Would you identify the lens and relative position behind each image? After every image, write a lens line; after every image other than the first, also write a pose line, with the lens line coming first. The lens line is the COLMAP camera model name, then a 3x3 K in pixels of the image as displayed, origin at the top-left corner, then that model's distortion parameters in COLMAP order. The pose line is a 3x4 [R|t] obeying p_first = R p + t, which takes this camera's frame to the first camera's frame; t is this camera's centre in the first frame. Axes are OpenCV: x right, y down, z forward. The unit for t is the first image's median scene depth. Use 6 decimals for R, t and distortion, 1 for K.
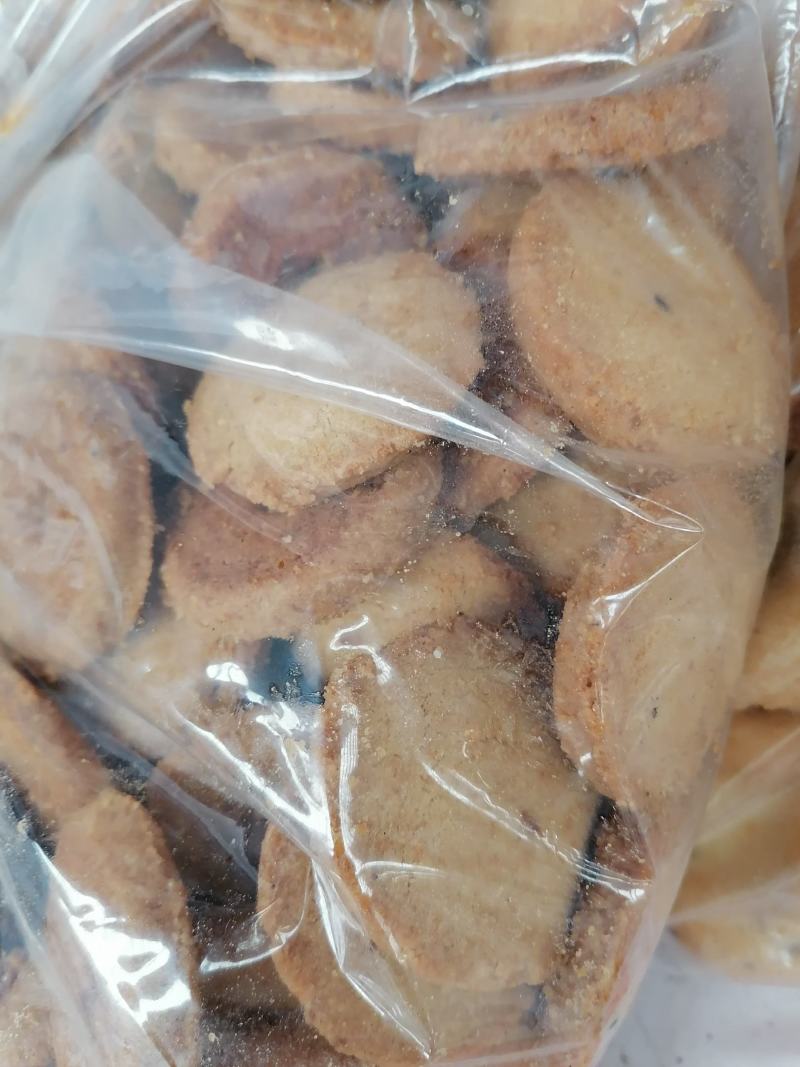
lens RADIAL K [[790.3, 0, 394.3], [0, 790.3, 524.7], [0, 0, 1]] dist [0.069062, -0.114942]
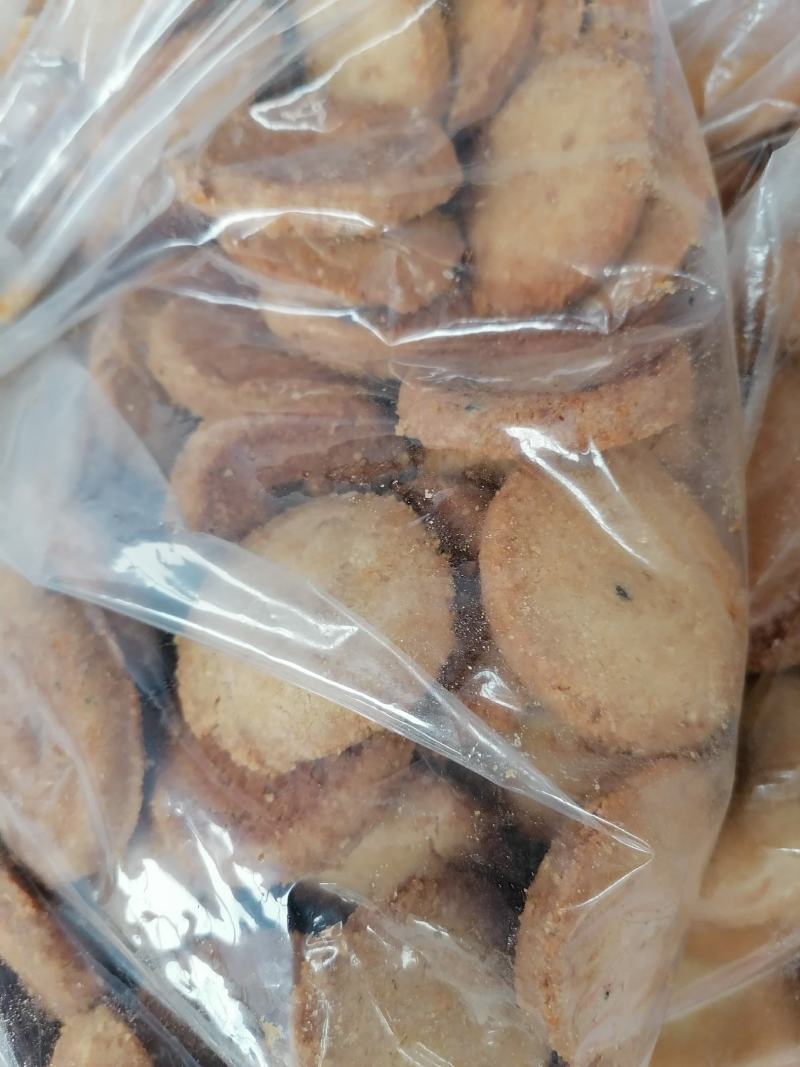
lens RADIAL K [[790.3, 0, 394.3], [0, 790.3, 524.7], [0, 0, 1]] dist [0.069062, -0.114942]
pose [[0.999912, 0.012278, 0.005047, 0.022465], [-0.012417, 0.999520, 0.028394, -0.386171], [-0.004696, -0.028454, 0.999584, -0.055890]]
